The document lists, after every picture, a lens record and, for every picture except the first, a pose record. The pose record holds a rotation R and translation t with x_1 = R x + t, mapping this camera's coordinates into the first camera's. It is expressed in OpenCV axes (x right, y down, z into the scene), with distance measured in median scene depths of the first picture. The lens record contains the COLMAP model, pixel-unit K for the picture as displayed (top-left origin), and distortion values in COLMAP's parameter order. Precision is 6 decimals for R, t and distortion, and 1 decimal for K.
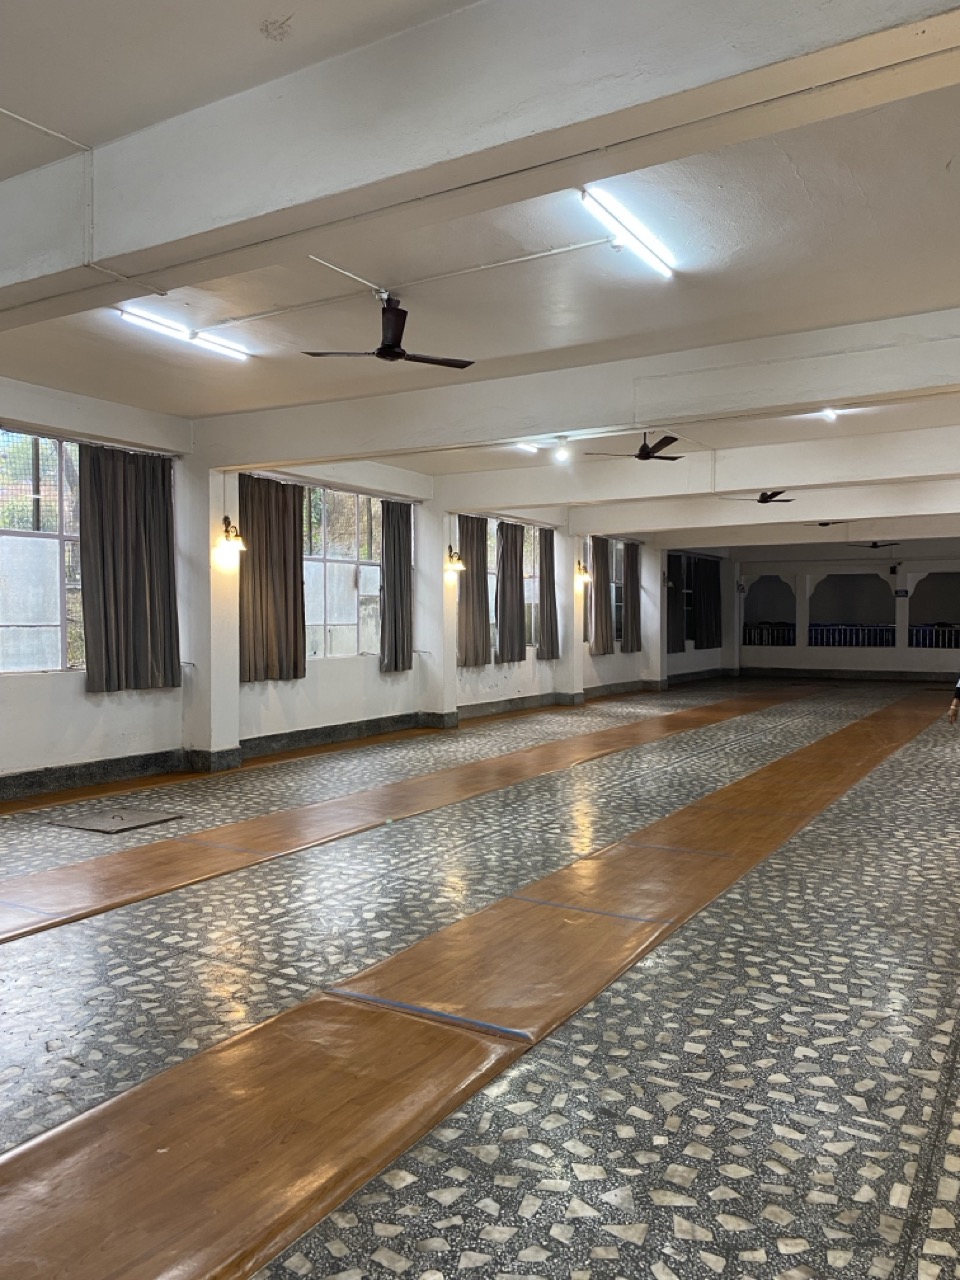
lens RADIAL K [[965.5, 0, 490.7], [0, 965.5, 636.6], [0, 0, 1]] dist [0.037436, -0.030502]
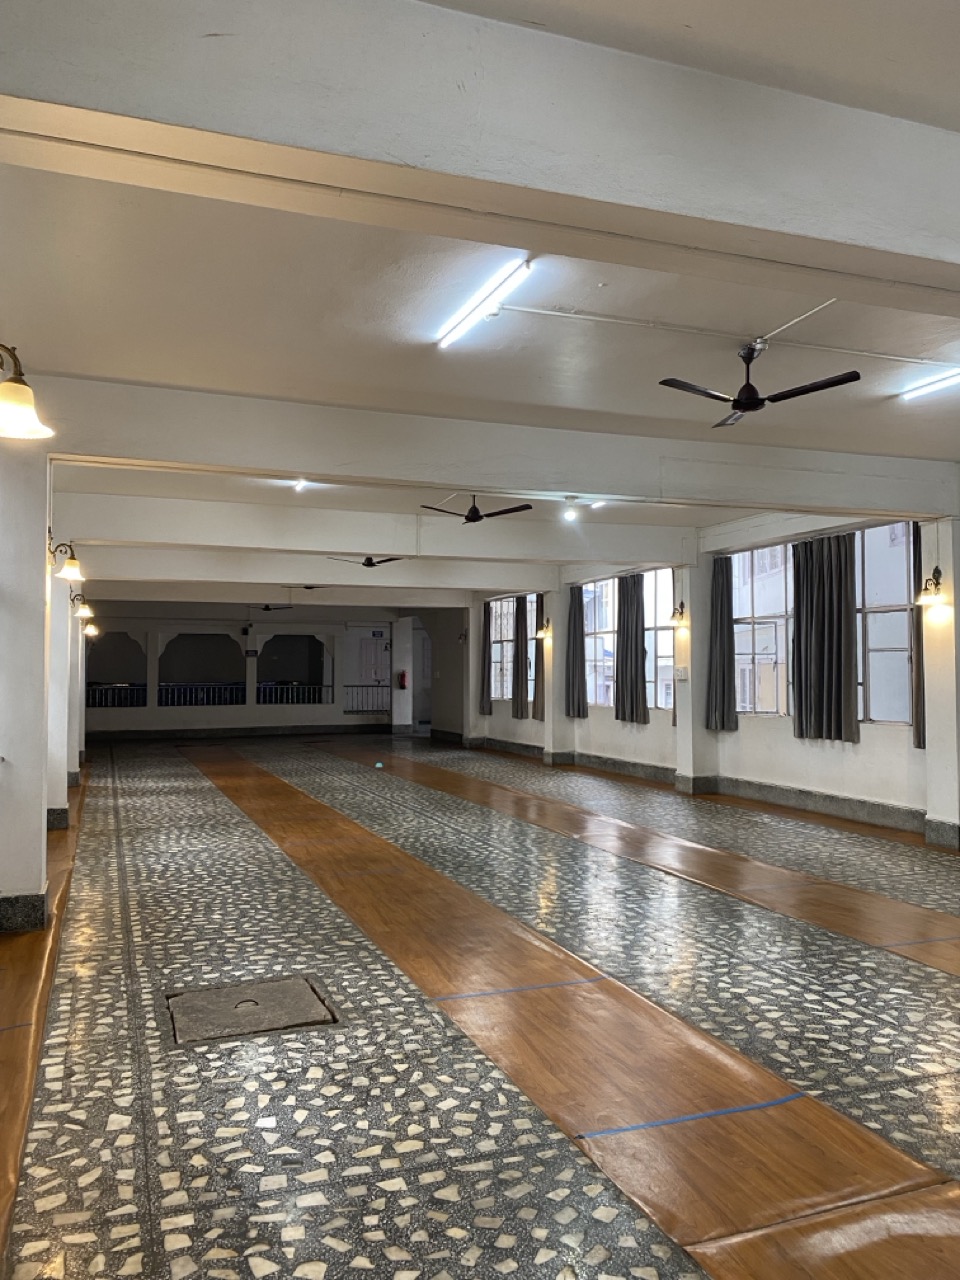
lens RADIAL K [[965.5, 0, 483.4], [0, 965.5, 647.3], [0, 0, 1]] dist [0.037436, -0.030502]
pose [[0.623767, 0.019629, 0.781364, -0.920244], [0.018034, 0.999057, -0.039494, -0.019255], [-0.781402, 0.038726, 0.622825, 0.565043]]
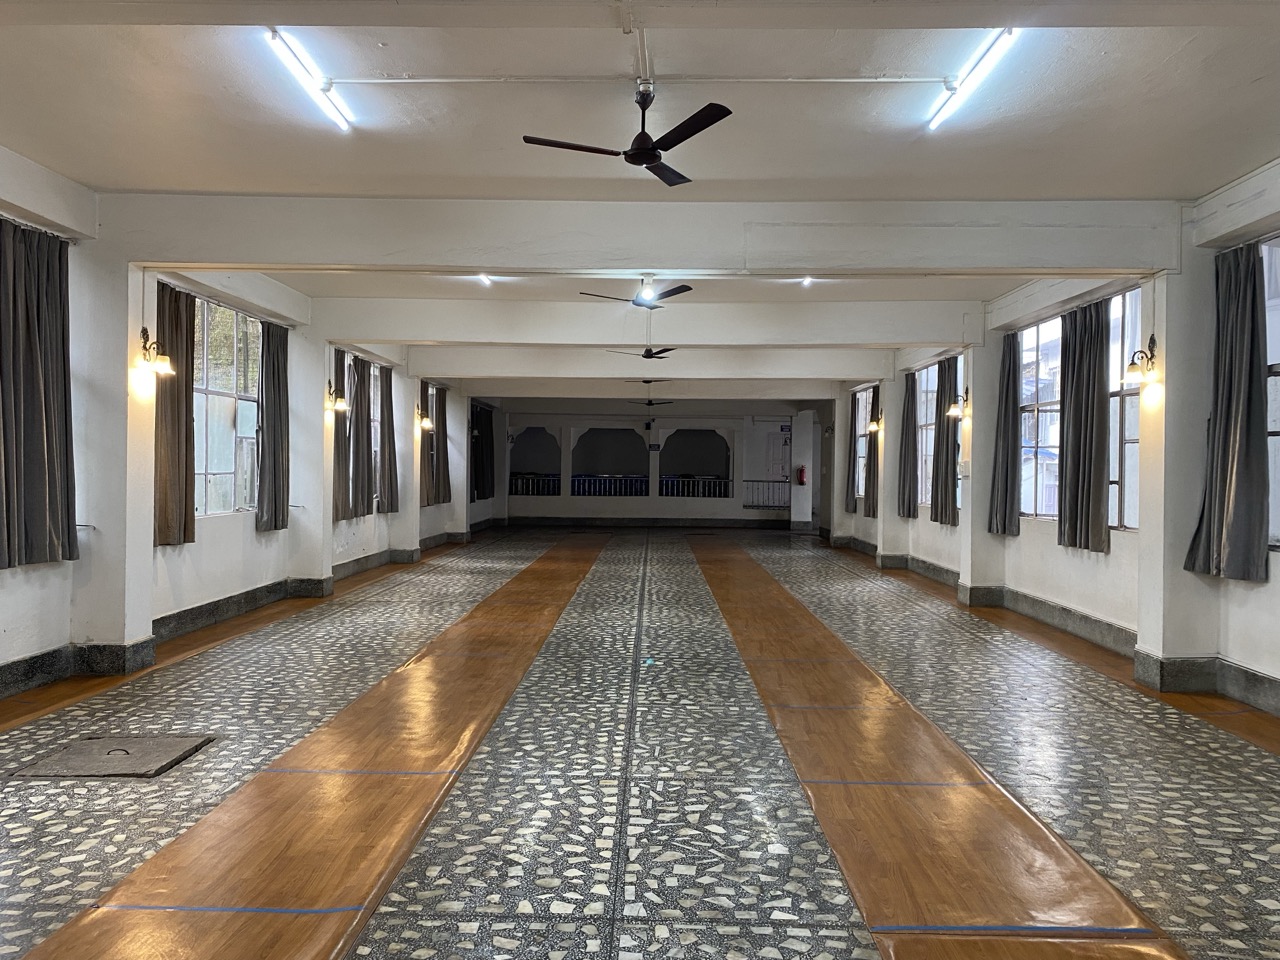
lens RADIAL K [[965.5, 0, 645.8], [0, 965.5, 477.7], [0, 0, 1]] dist [0.037436, -0.030502]
pose [[0.867613, 0.005367, 0.497211, -0.474103], [-0.001484, 0.999965, -0.008205, -0.005151], [-0.497238, 0.006381, 0.867591, 0.244620]]
